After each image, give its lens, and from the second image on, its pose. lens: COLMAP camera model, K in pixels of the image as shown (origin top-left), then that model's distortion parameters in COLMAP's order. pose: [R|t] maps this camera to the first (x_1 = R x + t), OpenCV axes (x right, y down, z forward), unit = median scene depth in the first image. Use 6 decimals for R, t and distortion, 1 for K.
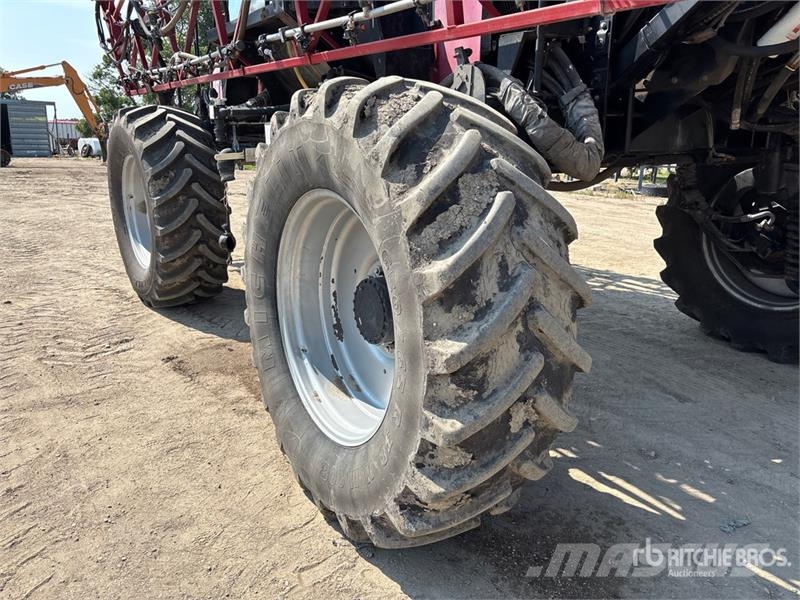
lens RADIAL K [[577.7, 0, 401.9], [0, 577.7, 275.2], [0, 0, 1]] dist [0.002033, -0.042108]
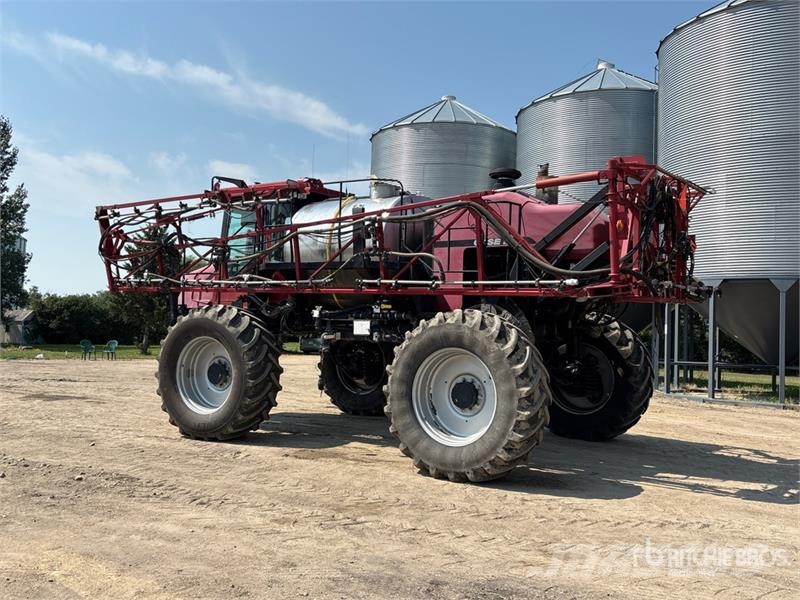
lens RADIAL K [[611.8, 0, 400.0], [0, 611.8, 300.0], [0, 0, 1]] dist [0.026117, -0.048956]
pose [[0.934264, 0.031534, 0.355185, -0.945147], [0.066440, 0.963245, -0.260278, 0.250507], [-0.350338, 0.266767, 0.897830, -1.066006]]
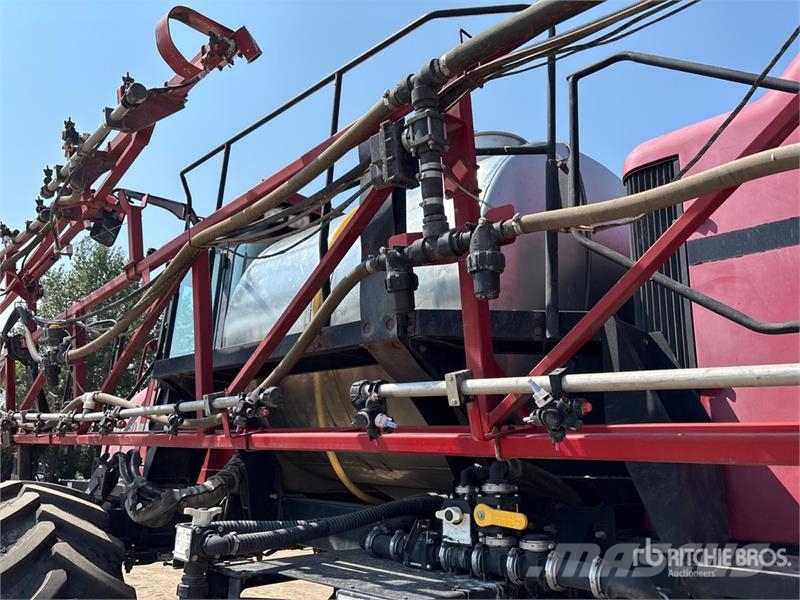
lens RADIAL K [[611.8, 0, 400.0], [0, 611.8, 300.0], [0, 0, 1]] dist [0.026117, -0.048956]
pose [[0.980692, 0.090263, 0.173483, -0.326482], [0.008918, 0.865545, -0.500751, -0.256241], [-0.195357, 0.492630, 0.848028, 0.615144]]
